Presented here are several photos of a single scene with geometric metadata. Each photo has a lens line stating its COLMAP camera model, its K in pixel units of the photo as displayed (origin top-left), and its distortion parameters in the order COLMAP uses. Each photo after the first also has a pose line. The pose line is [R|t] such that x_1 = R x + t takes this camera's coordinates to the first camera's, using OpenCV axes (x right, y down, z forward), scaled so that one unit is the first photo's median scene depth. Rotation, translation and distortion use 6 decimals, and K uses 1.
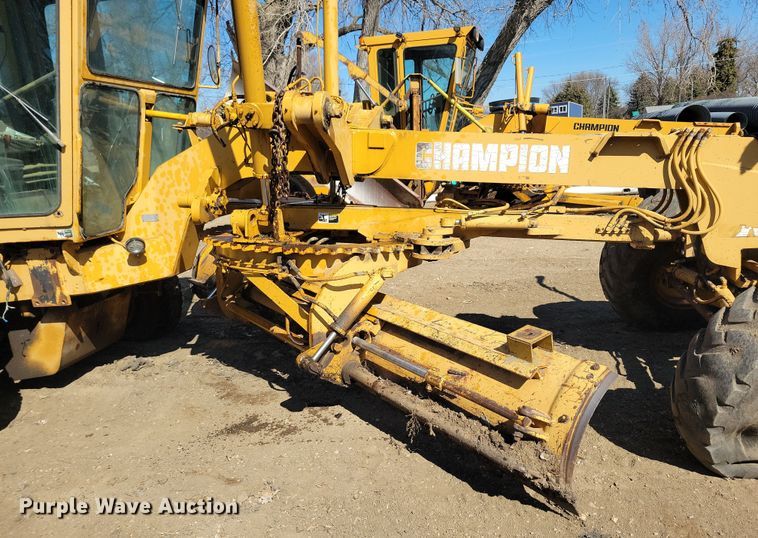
lens RADIAL K [[570.6, 0, 385.8], [0, 570.6, 279.7], [0, 0, 1]] dist [0.057662, -0.037251]
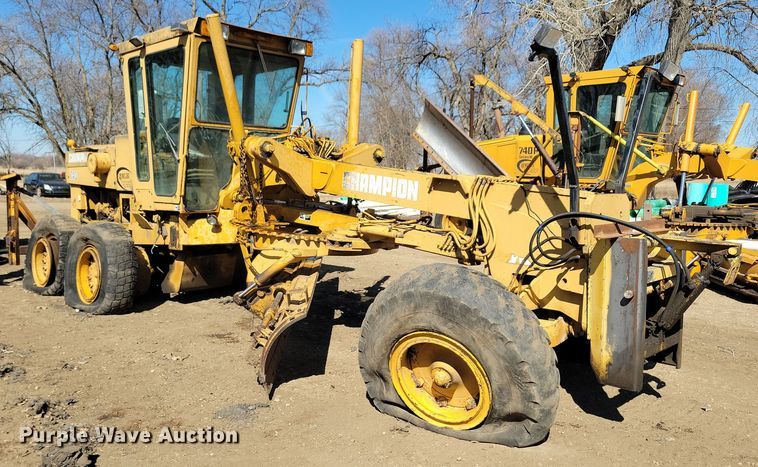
lens RADIAL K [[645.4, 0, 379.0], [0, 645.4, 233.5], [0, 0, 1]] dist [0.011344, 0.004532]
pose [[0.825917, 0.125014, -0.549758, 0.999917], [-0.192207, 0.979125, -0.066106, 0.009416], [0.530017, 0.160265, 0.832704, -0.291479]]
